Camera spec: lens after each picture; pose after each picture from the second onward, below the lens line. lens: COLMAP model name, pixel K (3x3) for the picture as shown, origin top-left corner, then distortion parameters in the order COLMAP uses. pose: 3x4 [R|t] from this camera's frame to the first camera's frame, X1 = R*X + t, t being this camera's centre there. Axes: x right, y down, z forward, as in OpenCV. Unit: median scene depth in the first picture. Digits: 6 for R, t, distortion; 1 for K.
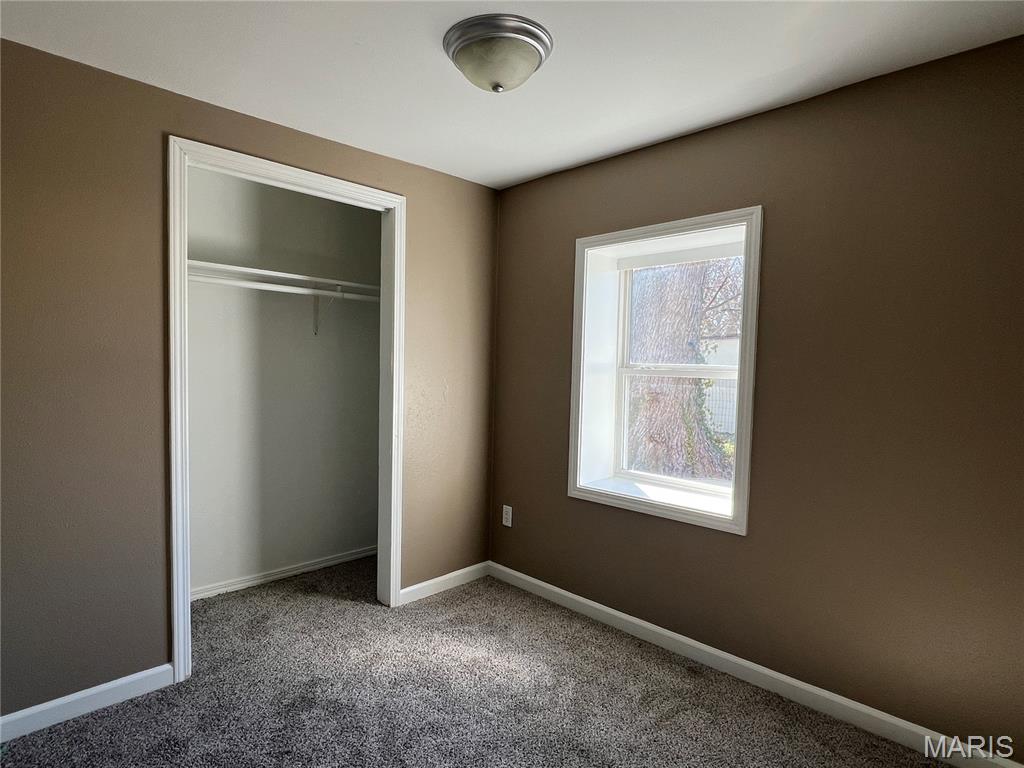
lens RADIAL K [[545.2, 0, 508.0], [0, 545.2, 385.0], [0, 0, 1]] dist [-0.002800, -0.001284]
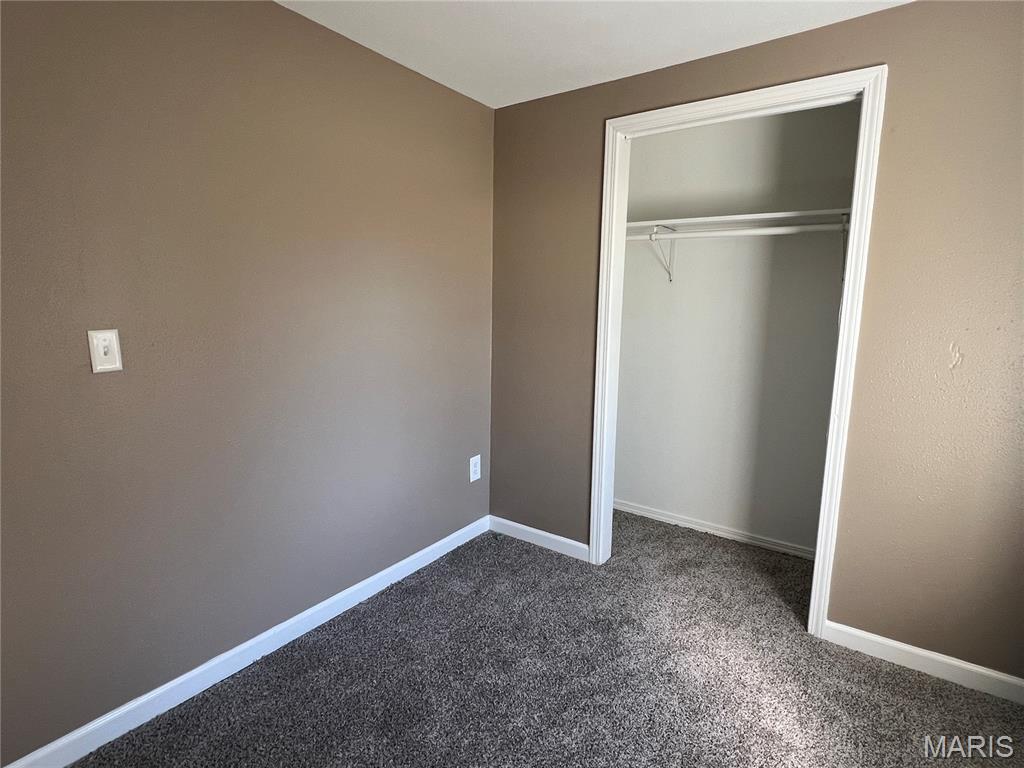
lens RADIAL K [[545.2, 0, 508.0], [0, 545.2, 385.0], [0, 0, 1]] dist [-0.002800, -0.001284]
pose [[0.164983, 0.127794, -0.977982, 0.454357], [-0.058006, 0.991111, 0.119724, -0.008948], [0.984589, 0.036976, 0.170930, 0.462935]]
